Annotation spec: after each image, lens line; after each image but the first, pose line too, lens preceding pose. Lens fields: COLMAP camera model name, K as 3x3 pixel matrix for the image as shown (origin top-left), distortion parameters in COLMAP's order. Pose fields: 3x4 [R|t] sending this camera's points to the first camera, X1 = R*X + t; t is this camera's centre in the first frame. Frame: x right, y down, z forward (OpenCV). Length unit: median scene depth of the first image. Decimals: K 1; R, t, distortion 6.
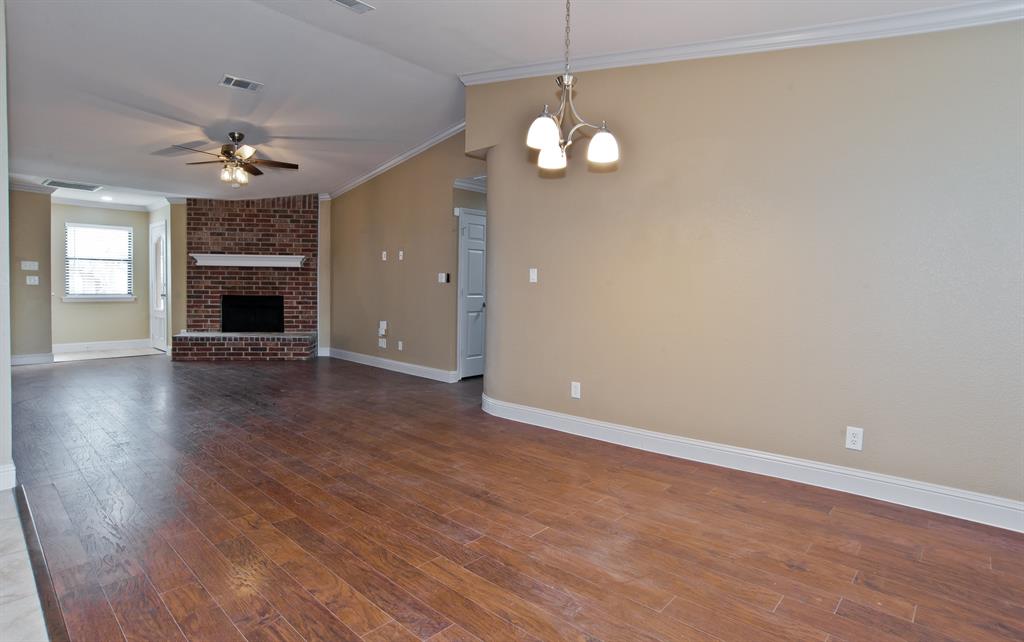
lens RADIAL K [[523.2, 0, 513.5], [0, 523.2, 304.6], [0, 0, 1]] dist [-0.084175, 0.049639]
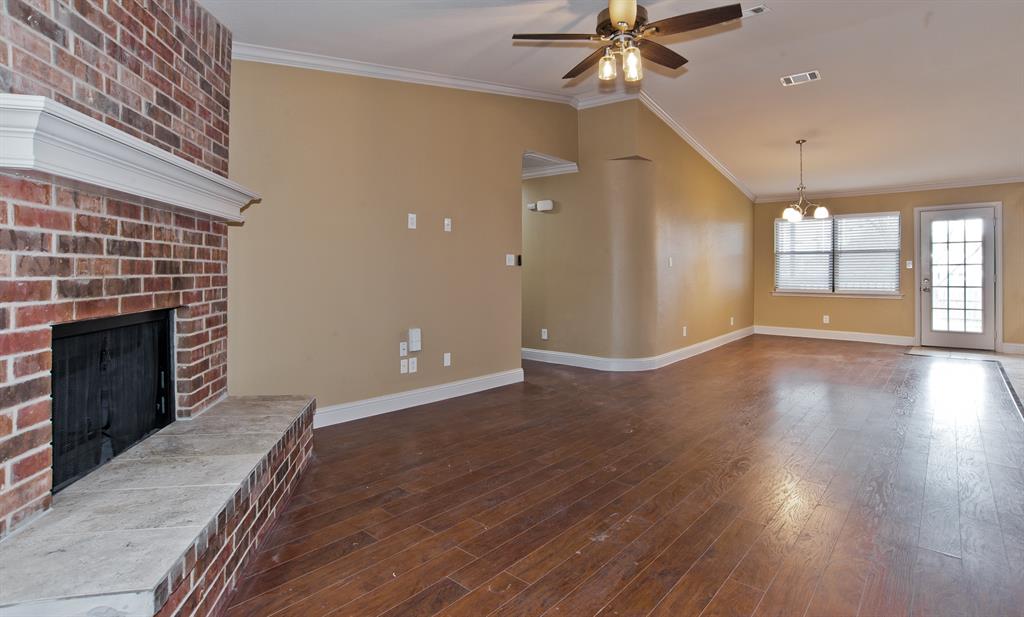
lens RADIAL K [[518.5, 0, 511.5], [0, 518.5, 269.0], [0, 0, 1]] dist [-0.025084, 0.000910]
pose [[-0.027896, -0.012180, 0.999537, -0.783410], [0.031557, 0.999417, 0.013059, -0.038406], [-0.999113, 0.031907, -0.027495, 0.821862]]
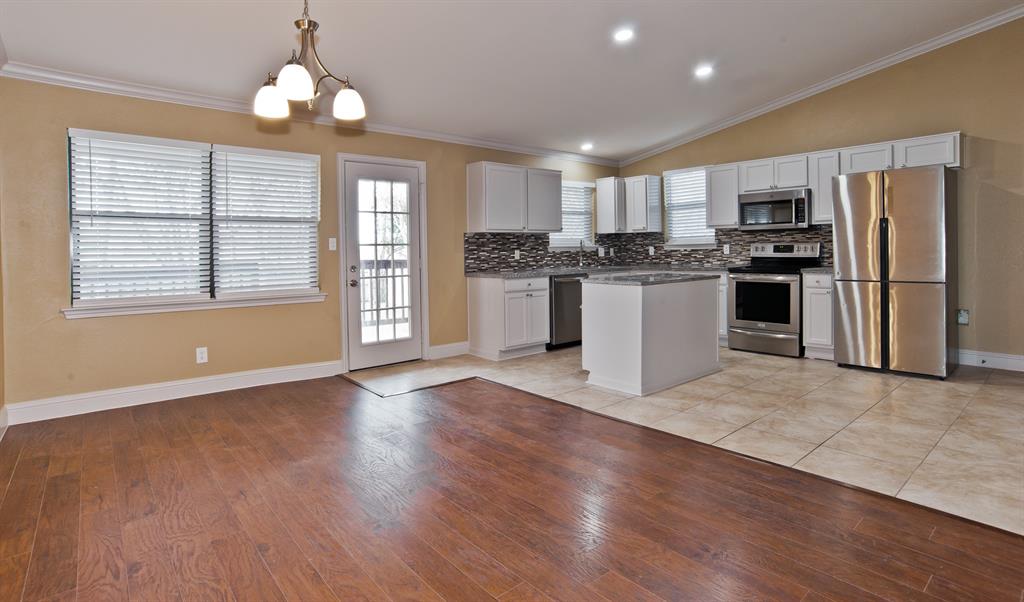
lens RADIAL K [[516.8, 0, 516.1], [0, 516.8, 262.2], [0, 0, 1]] dist [-0.073848, 0.035896]
pose [[-0.993058, -0.003133, 0.117588, -0.122380], [0.002812, 0.998727, 0.050358, -0.019126], [-0.117596, 0.050339, -0.991785, 0.612068]]
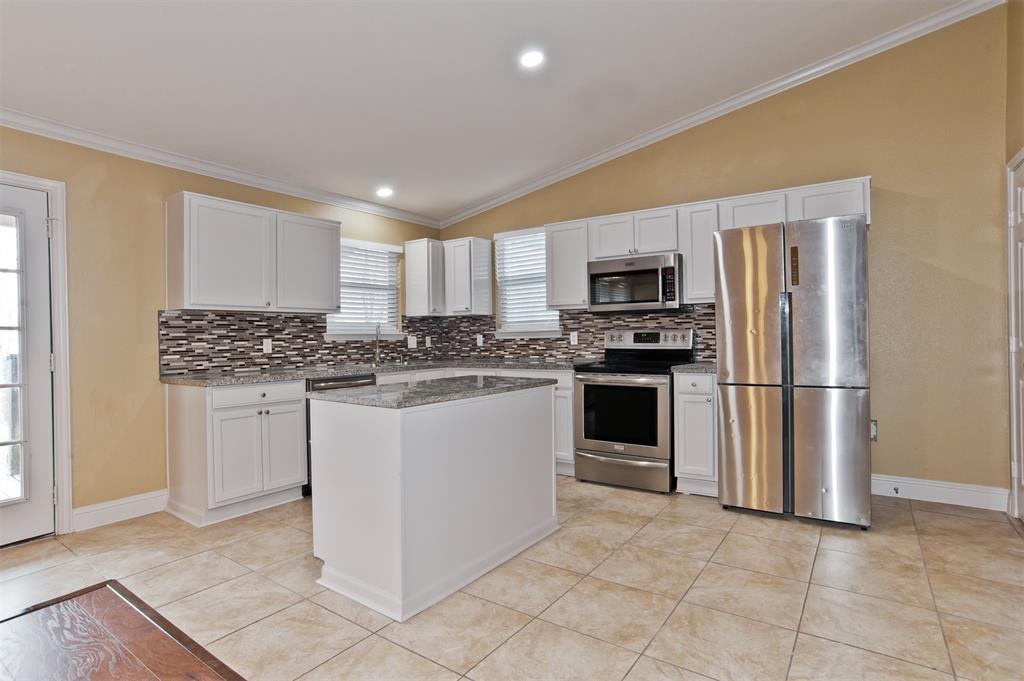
lens RADIAL K [[517.3, 0, 512.0], [0, 517.3, 340.5], [0, 0, 1]] dist [-0.078433, 0.046404]
pose [[-0.991999, -0.002326, -0.126226, -0.208632], [-0.006102, 0.999545, 0.029538, -0.012871], [0.126100, 0.030072, -0.991562, 0.363997]]
